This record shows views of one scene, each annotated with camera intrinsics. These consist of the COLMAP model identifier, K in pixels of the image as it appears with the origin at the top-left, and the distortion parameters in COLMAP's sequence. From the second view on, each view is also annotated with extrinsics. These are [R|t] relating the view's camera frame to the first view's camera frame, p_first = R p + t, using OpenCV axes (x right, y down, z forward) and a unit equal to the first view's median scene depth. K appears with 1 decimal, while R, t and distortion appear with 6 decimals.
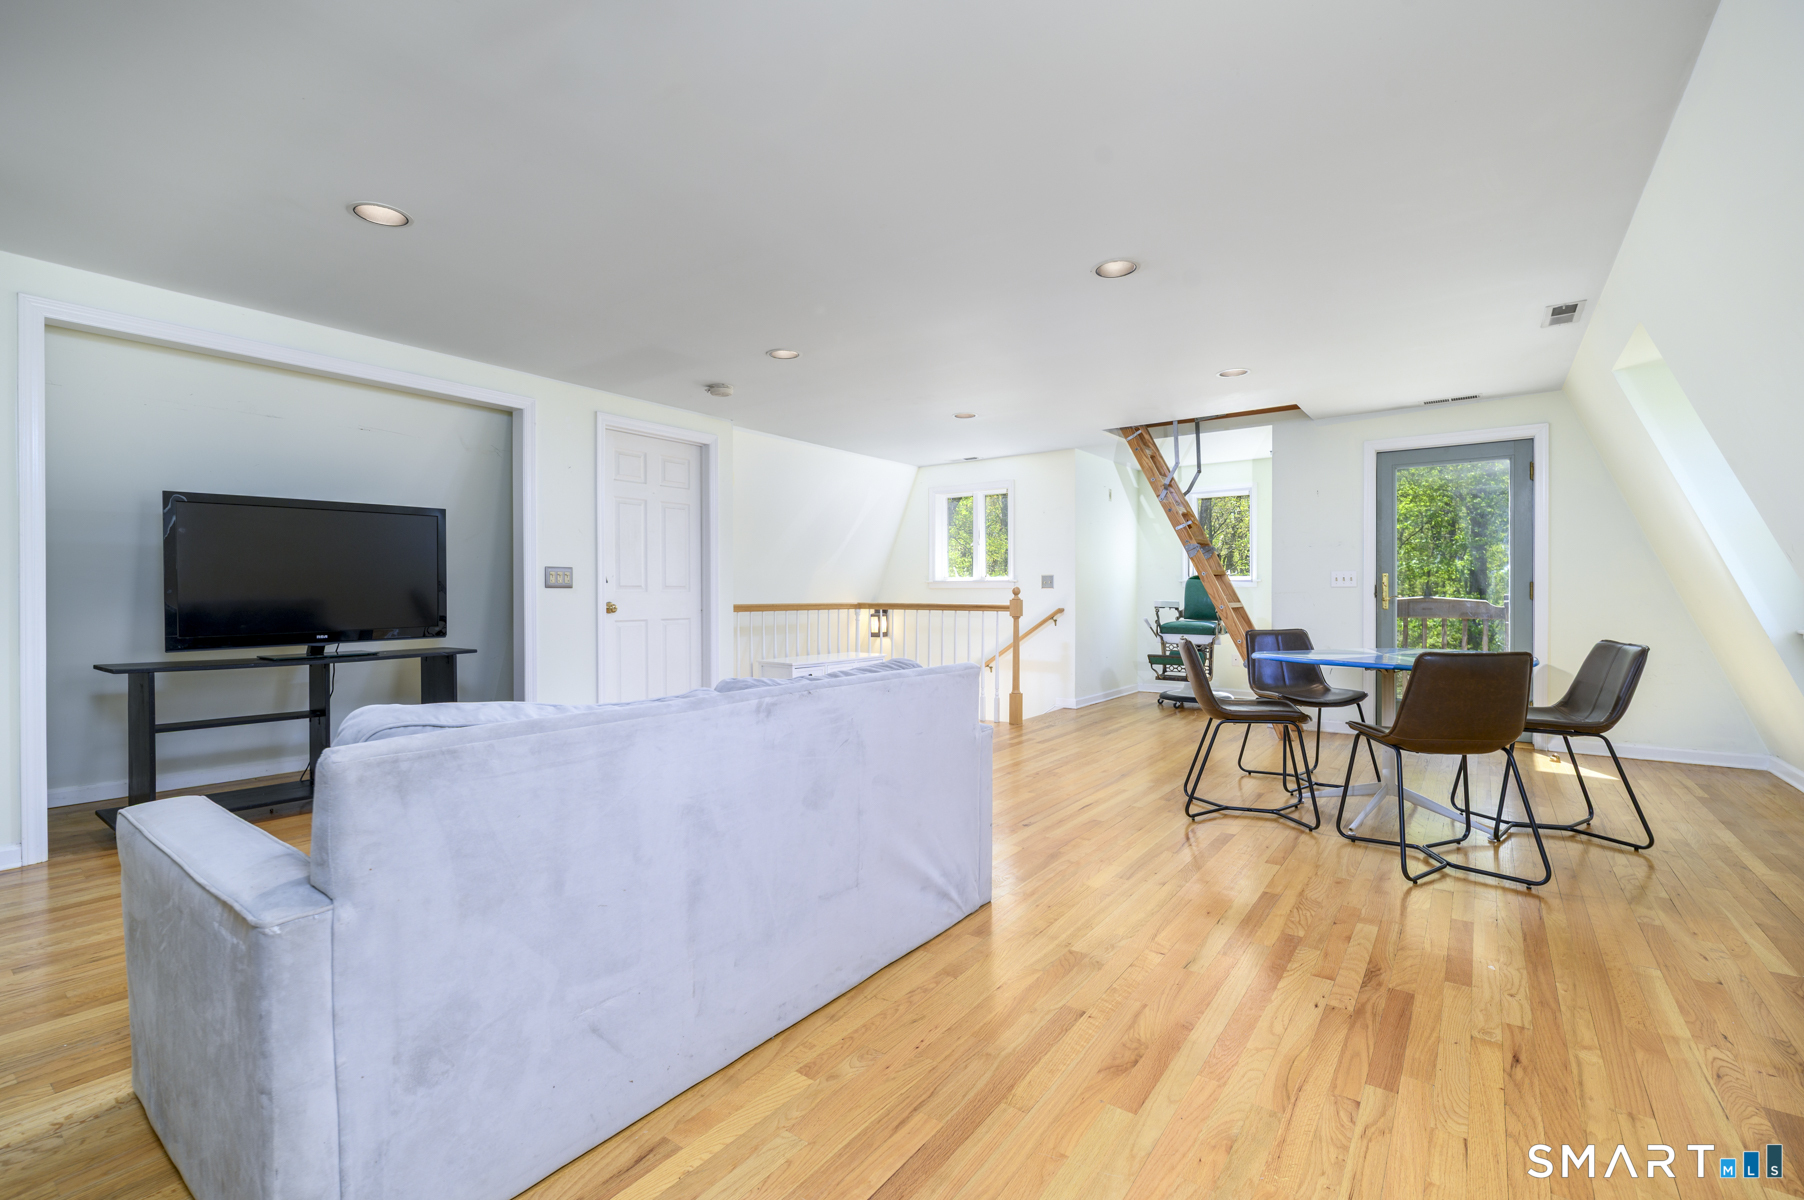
lens RADIAL K [[782.4, 0, 897.8], [0, 782.4, 597.4], [0, 0, 1]] dist [0.002102, -0.000050]
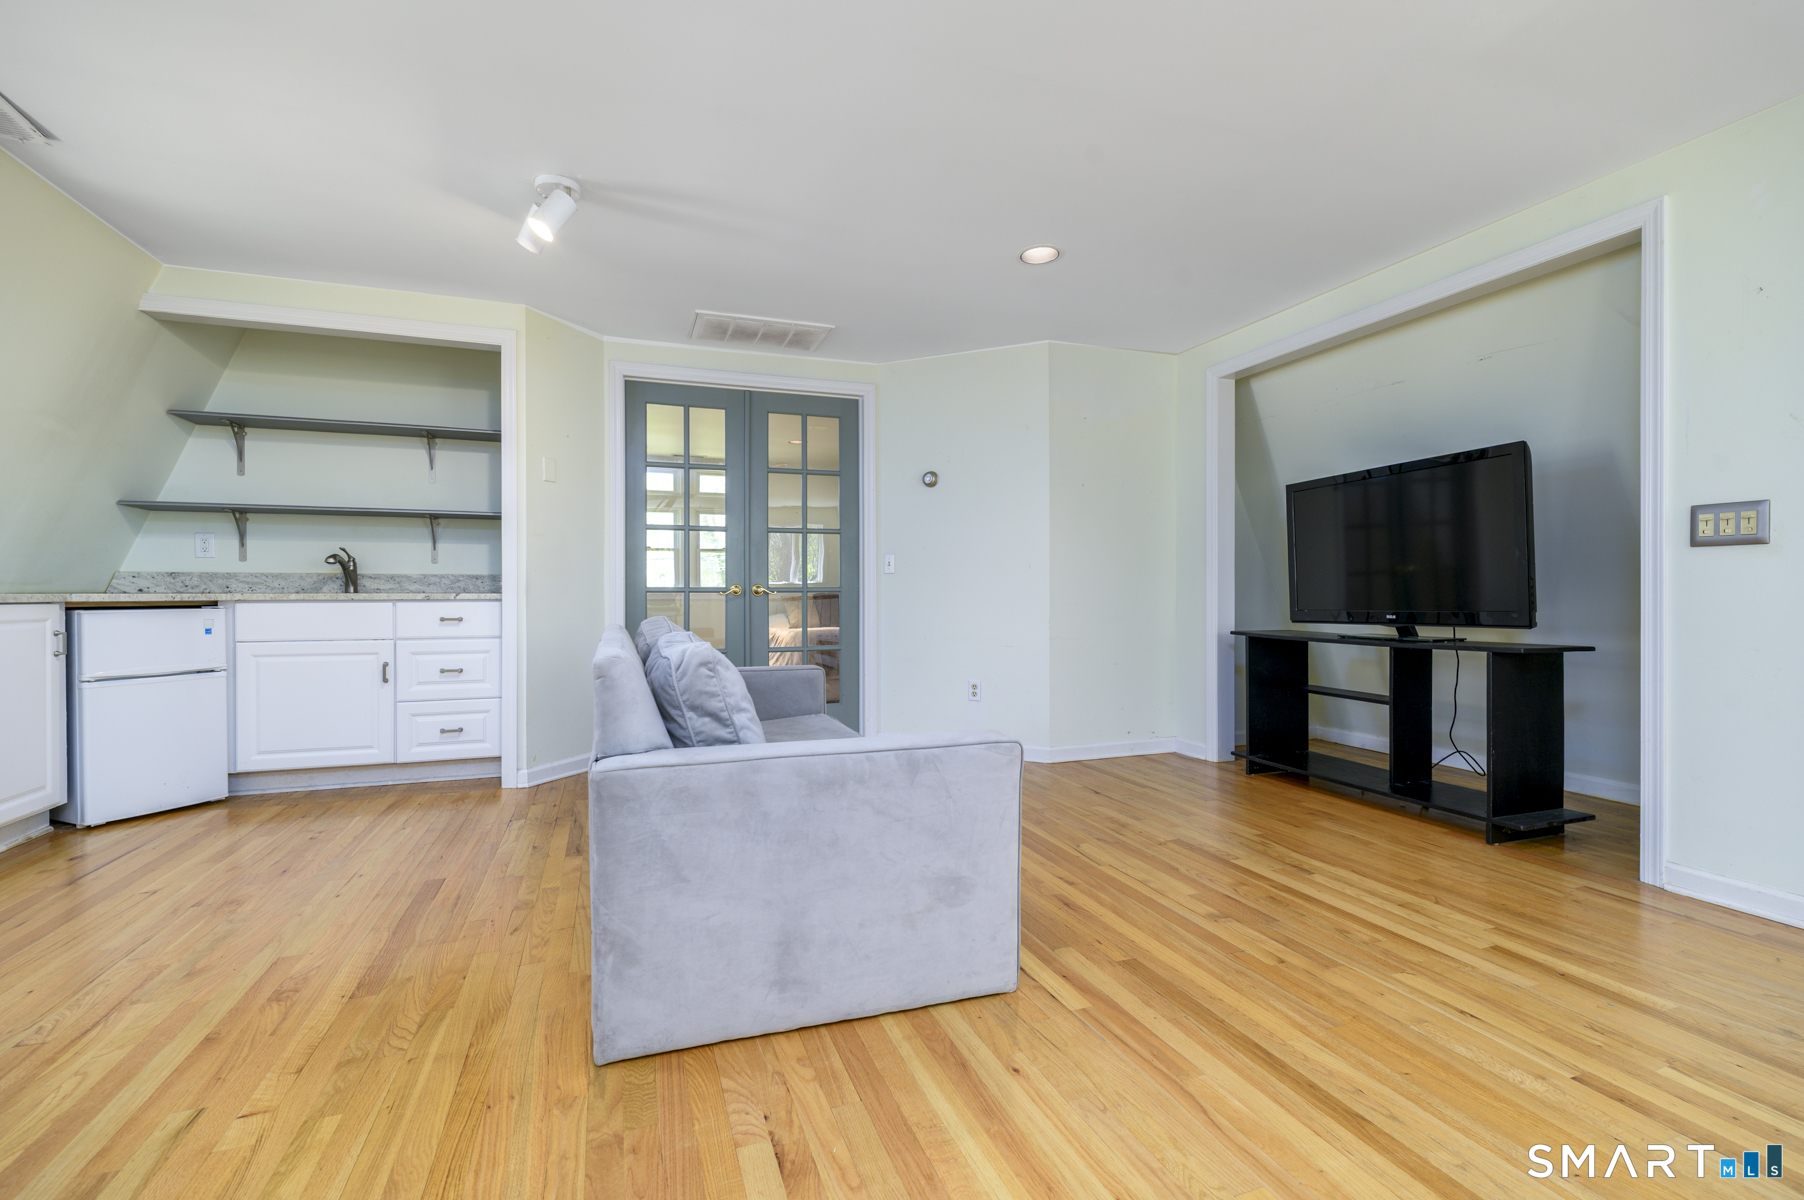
lens RADIAL K [[782.4, 0, 902.9], [0, 782.4, 597.5], [0, 0, 1]] dist [0.002102, -0.000050]
pose [[-0.547790, 0.005906, -0.836595, 0.261836], [0.000171, 0.999976, 0.006948, 0.017376], [0.836616, 0.003663, -0.547778, 0.827043]]
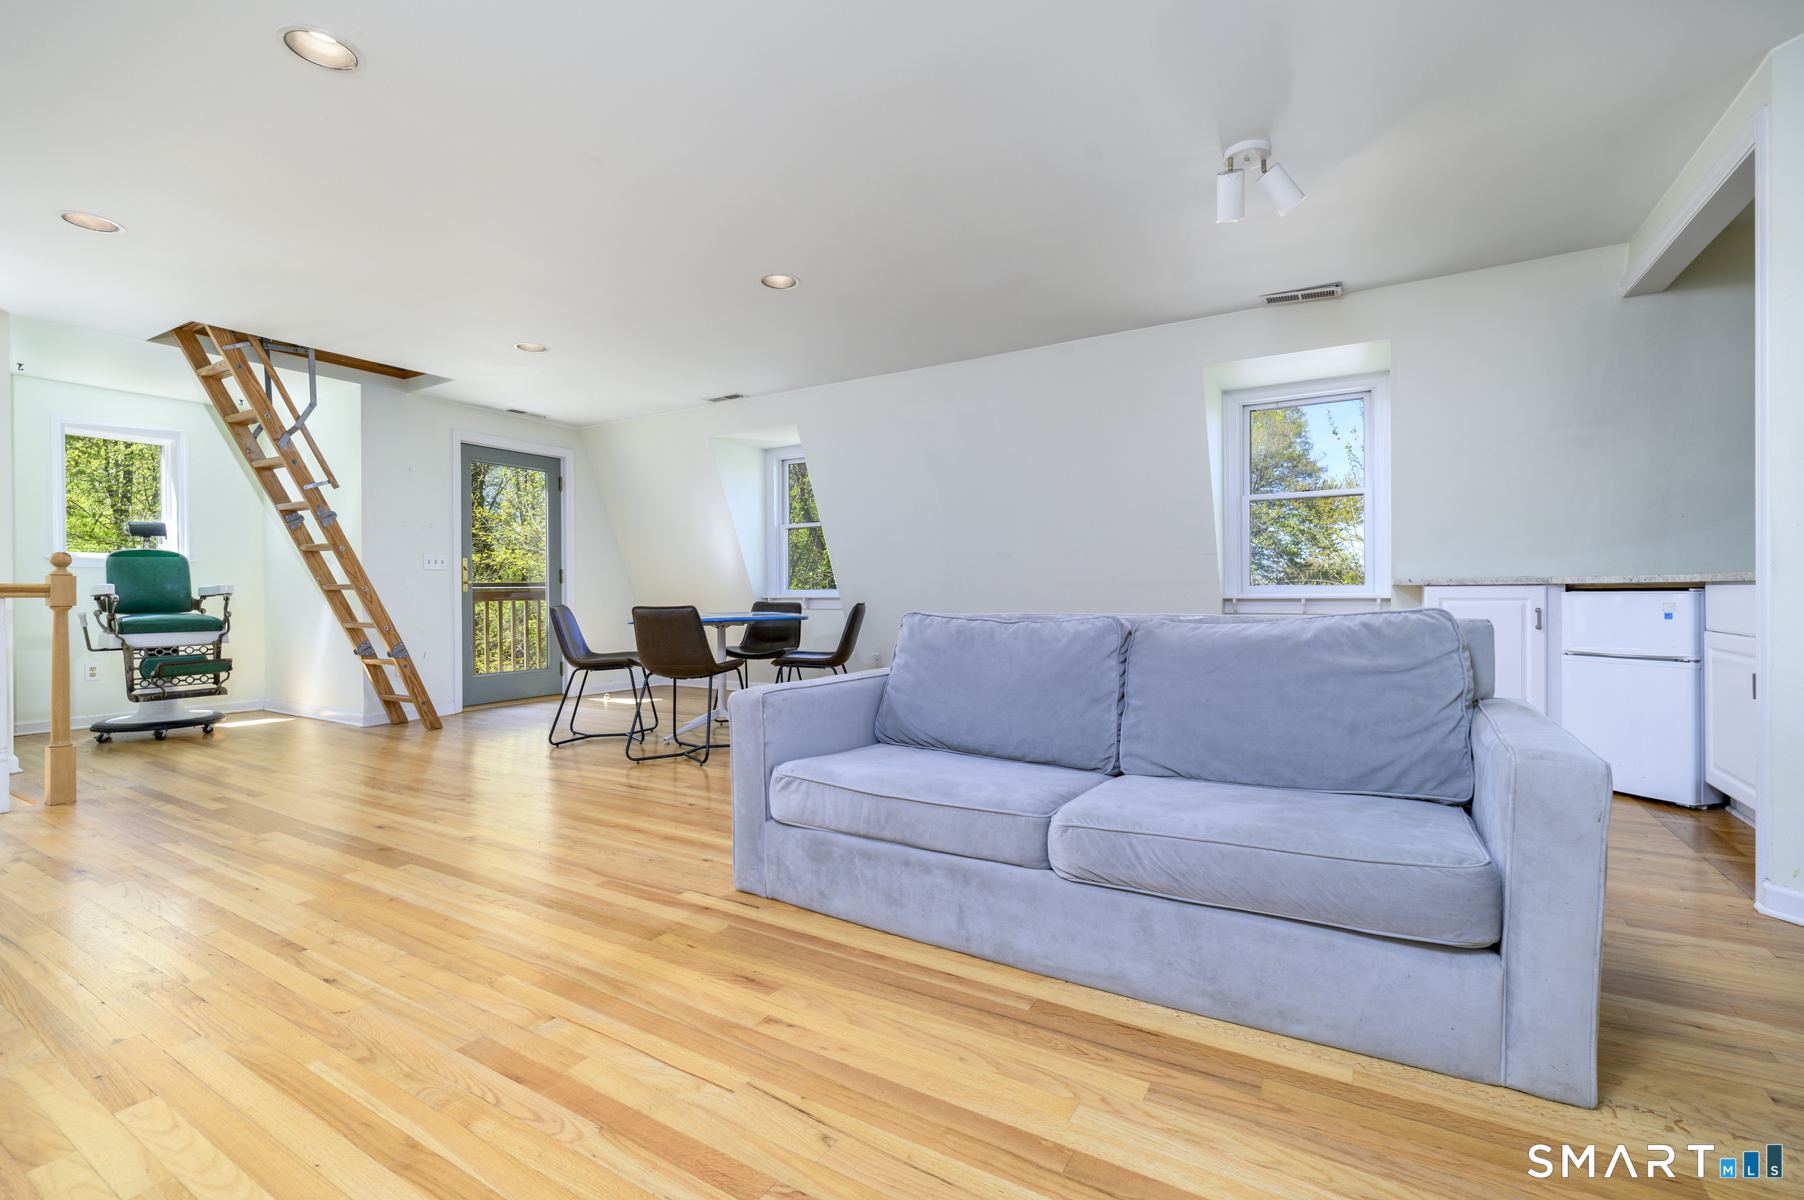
lens RADIAL K [[782.4, 0, 901.8], [0, 782.4, 596.9], [0, 0, 1]] dist [0.002102, -0.000050]
pose [[-0.102738, -0.003080, 0.994704, -0.572714], [0.010584, 0.999935, 0.004189, 0.027469], [-0.994652, 0.010958, -0.102699, 0.612814]]
